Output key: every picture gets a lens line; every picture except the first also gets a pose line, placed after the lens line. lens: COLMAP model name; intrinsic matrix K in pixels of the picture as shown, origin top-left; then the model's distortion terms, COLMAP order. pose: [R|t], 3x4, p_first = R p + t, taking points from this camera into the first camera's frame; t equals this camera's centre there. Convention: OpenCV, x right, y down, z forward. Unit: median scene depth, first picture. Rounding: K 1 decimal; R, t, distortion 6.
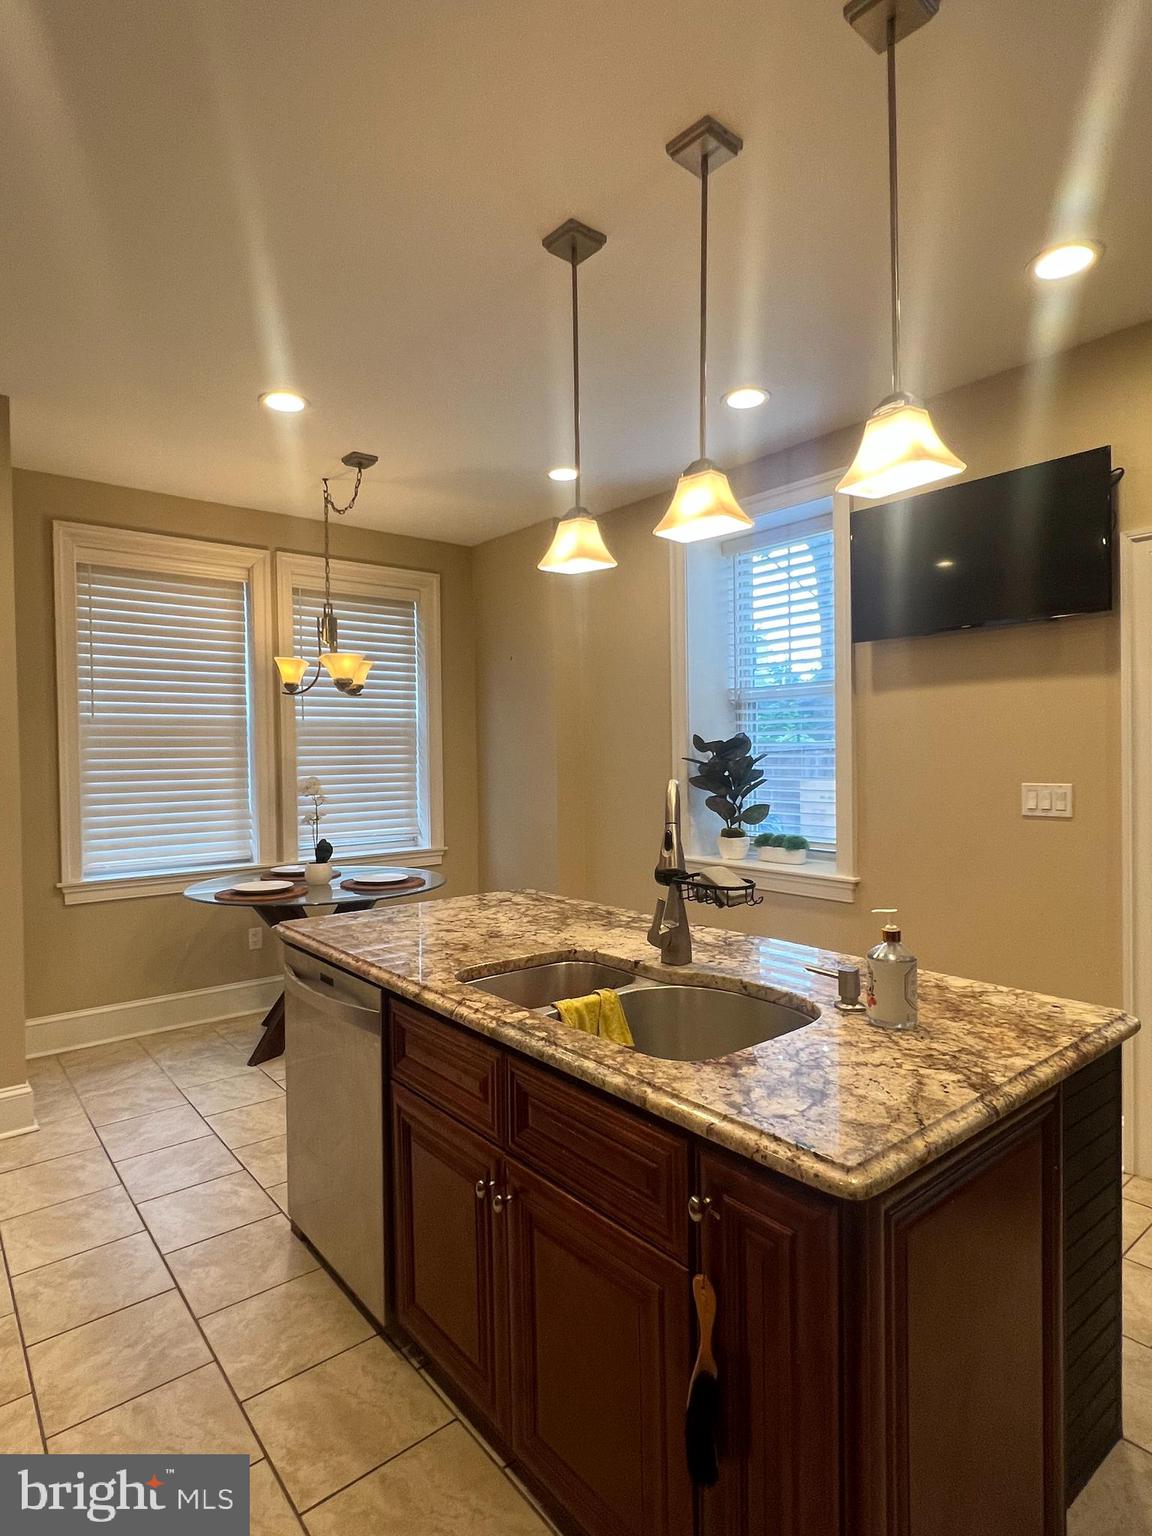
lens RADIAL K [[834.5, 0, 568.3], [0, 834.5, 765.4], [0, 0, 1]] dist [-0.000153, -0.000596]
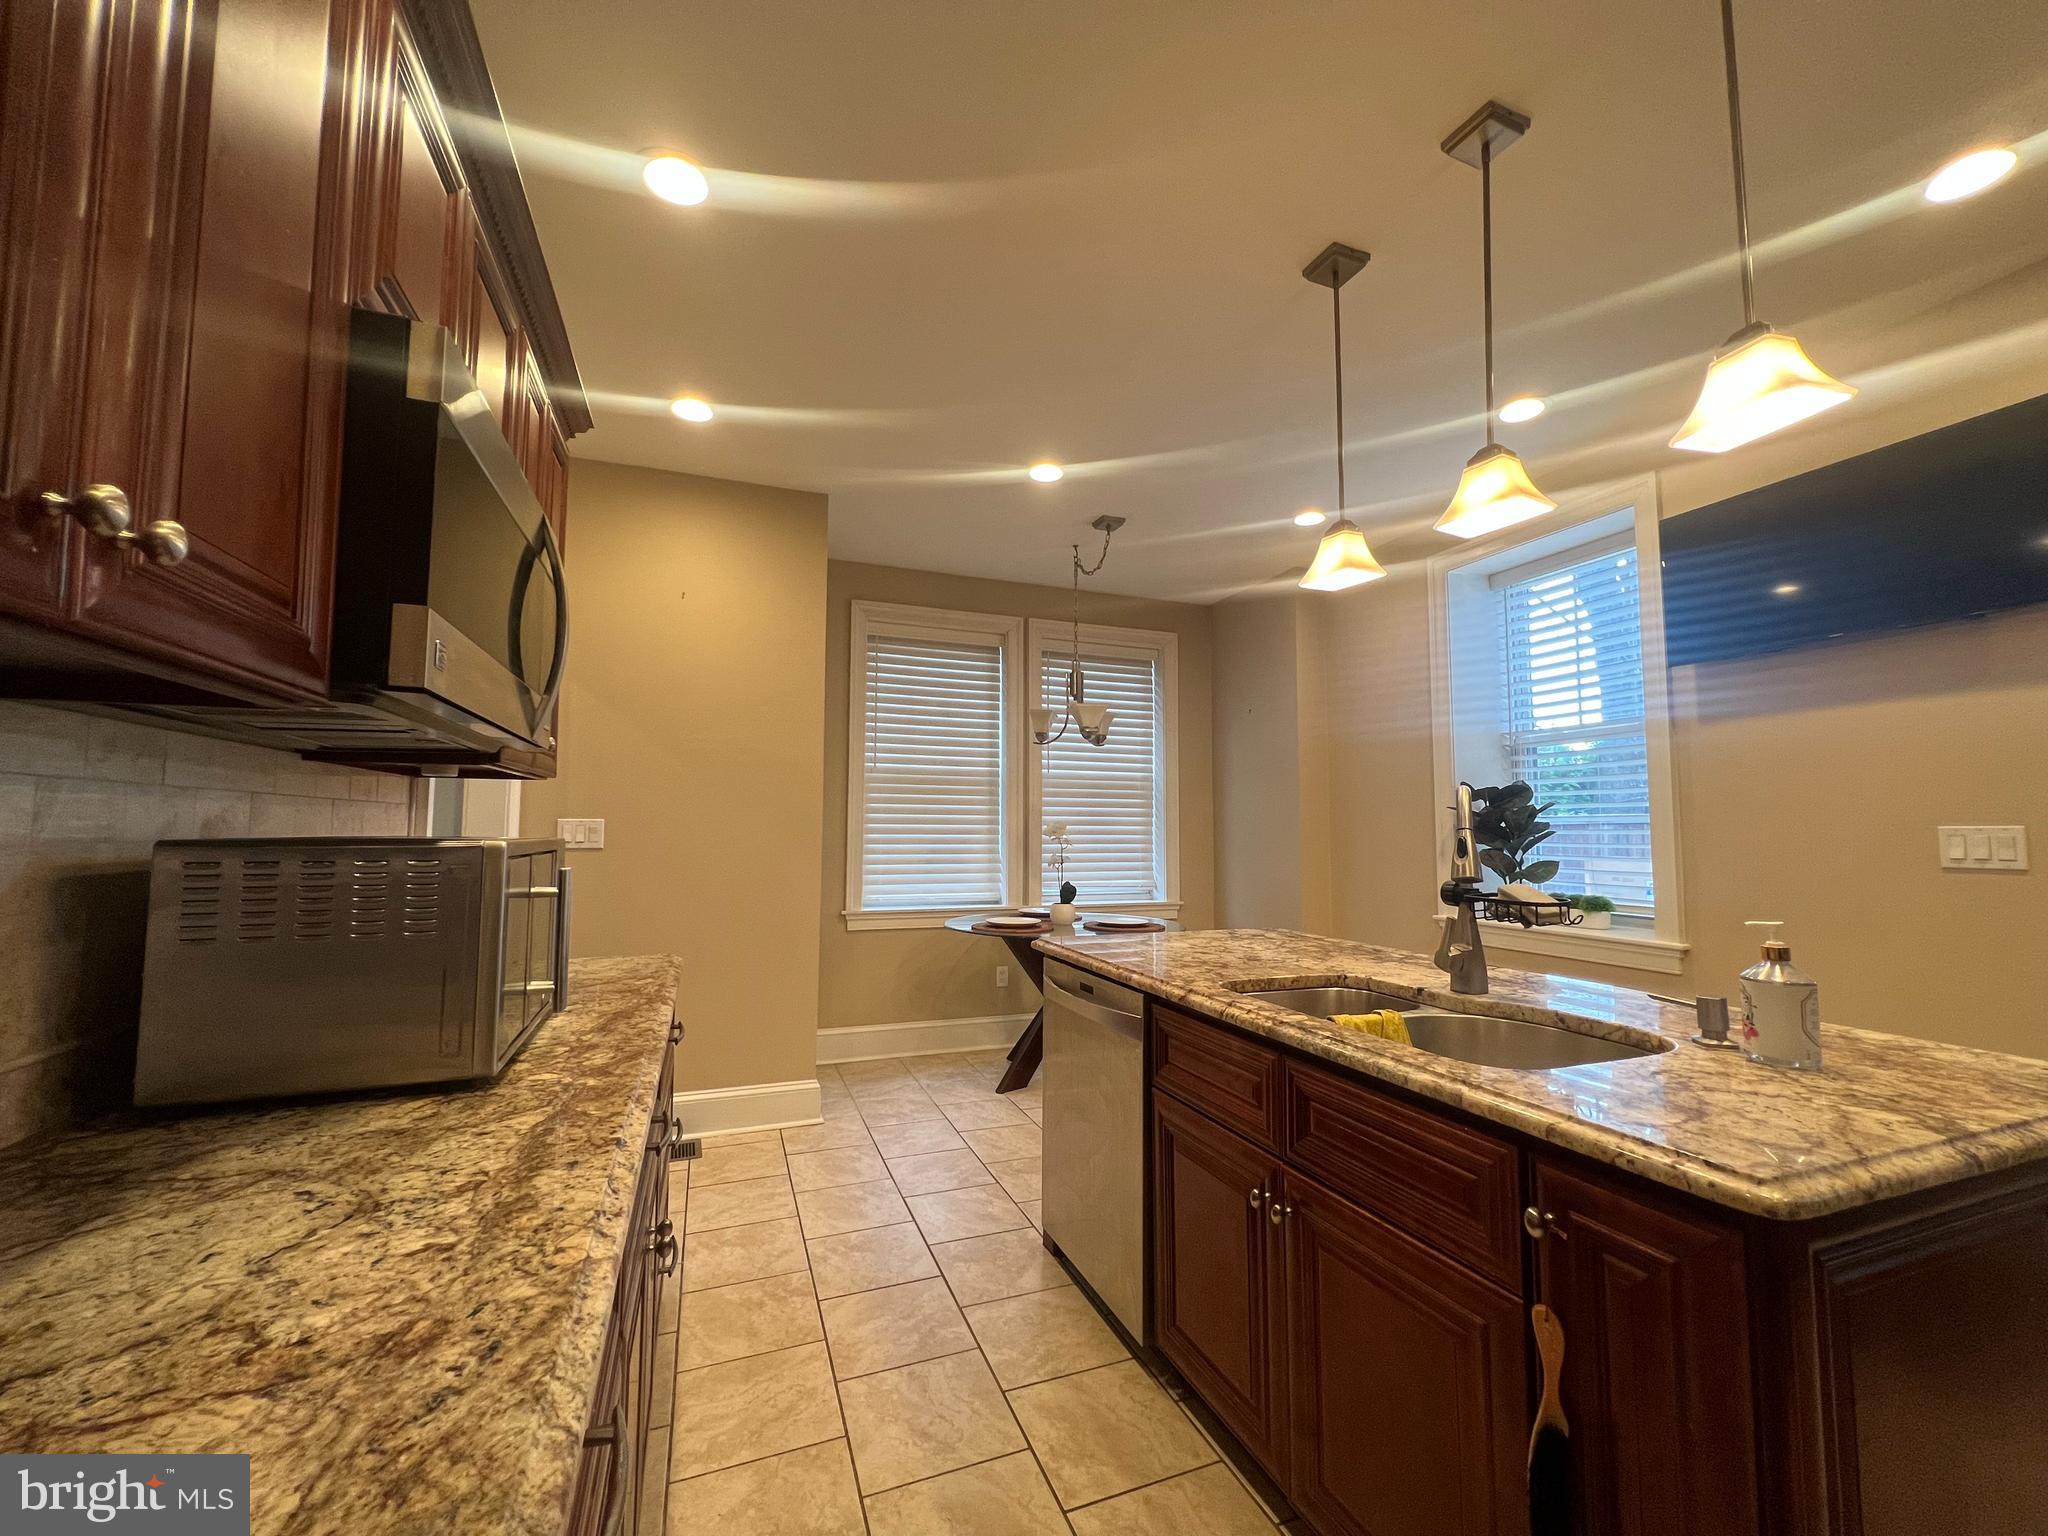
lens RADIAL K [[824.6, 0, 1021.4], [0, 824.6, 774.8], [0, 0, 1]] dist [-0.004013, 0.001531]
pose [[0.948982, -0.004119, -0.315304, -0.044377], [-0.022817, 0.996397, -0.081689, 0.080538], [0.314505, 0.084716, 0.945468, -0.009728]]
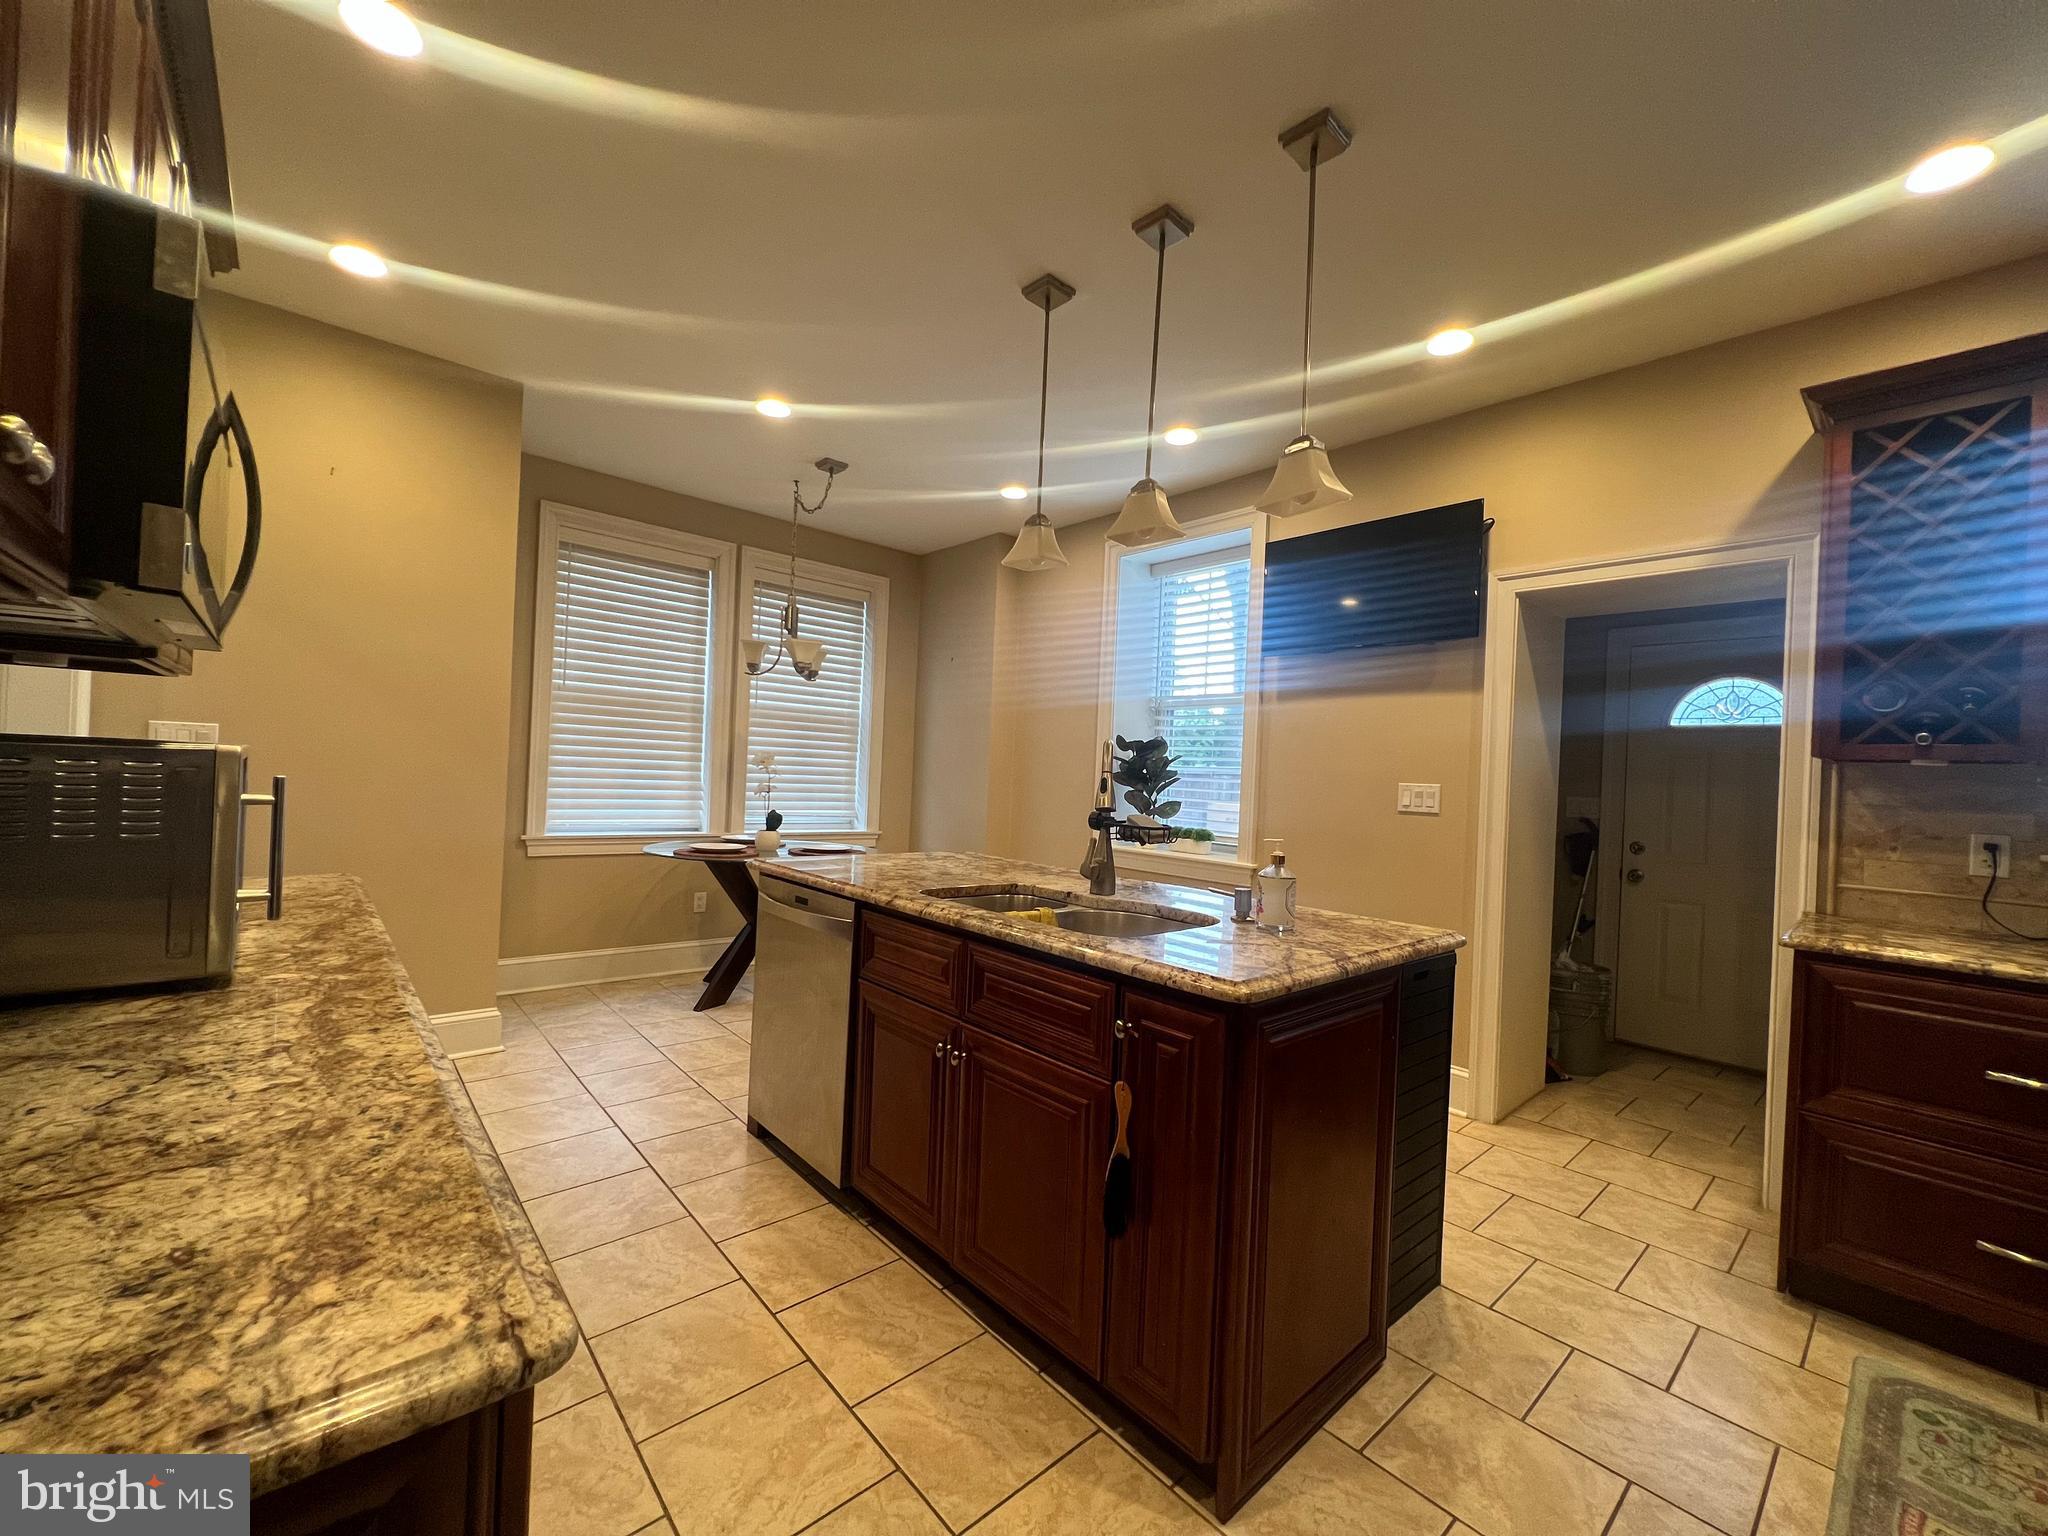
lens RADIAL K [[819.8, 0, 1022.7], [0, 819.8, 775.9], [0, 0, 1]] dist [-0.002471, 0.000019]
pose [[0.997180, 0.057718, 0.047962, -0.047405], [-0.056975, 0.998236, -0.016725, 0.086797], [-0.048842, 0.013945, 0.998709, -0.161457]]
